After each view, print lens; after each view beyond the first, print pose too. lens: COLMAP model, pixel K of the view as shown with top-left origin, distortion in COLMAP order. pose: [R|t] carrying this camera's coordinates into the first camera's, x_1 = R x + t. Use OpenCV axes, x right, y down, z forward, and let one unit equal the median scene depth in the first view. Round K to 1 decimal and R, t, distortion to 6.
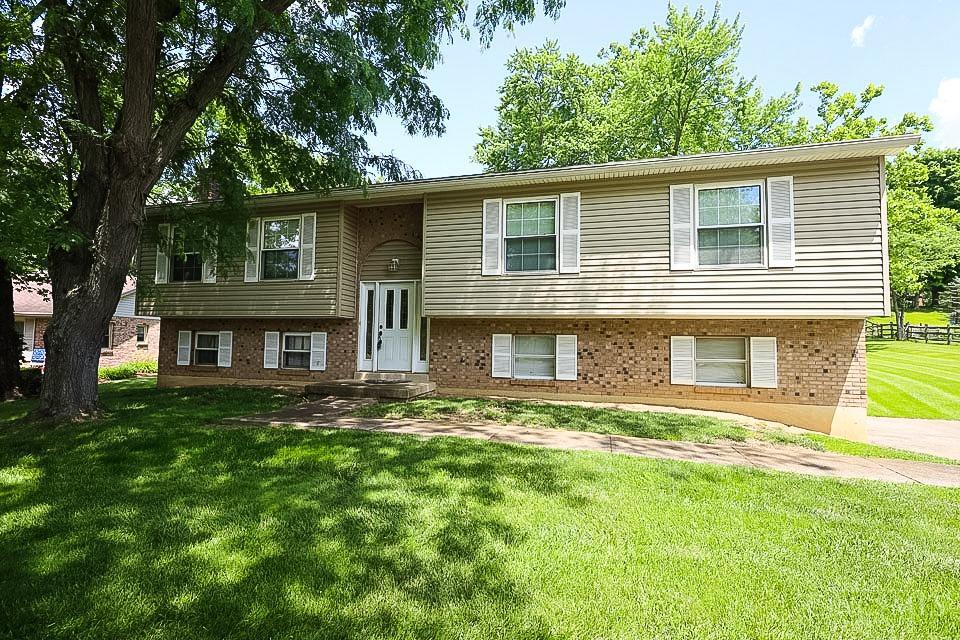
lens RADIAL K [[626.5, 0, 479.7], [0, 626.5, 321.2], [0, 0, 1]] dist [0.009224, 0.000641]
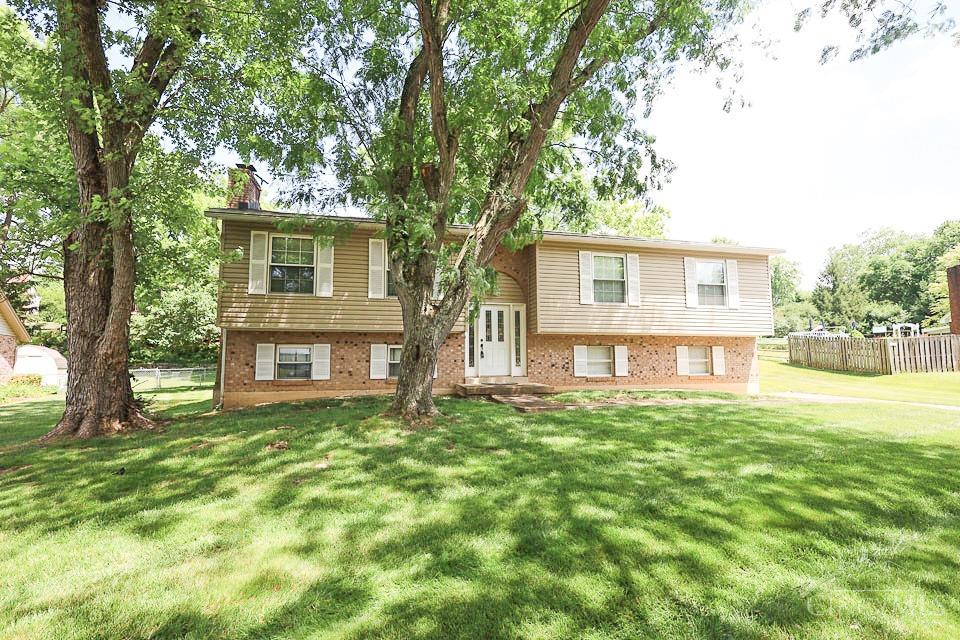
lens RADIAL K [[443.7, 0, 479.8], [0, 443.7, 315.5], [0, 0, 1]] dist [0.004534, 0.000923]
pose [[0.810657, 0.032459, 0.584621, -0.756915], [-0.009024, 0.999036, -0.042954, -0.002149], [-0.585452, 0.029545, 0.810168, 0.327621]]
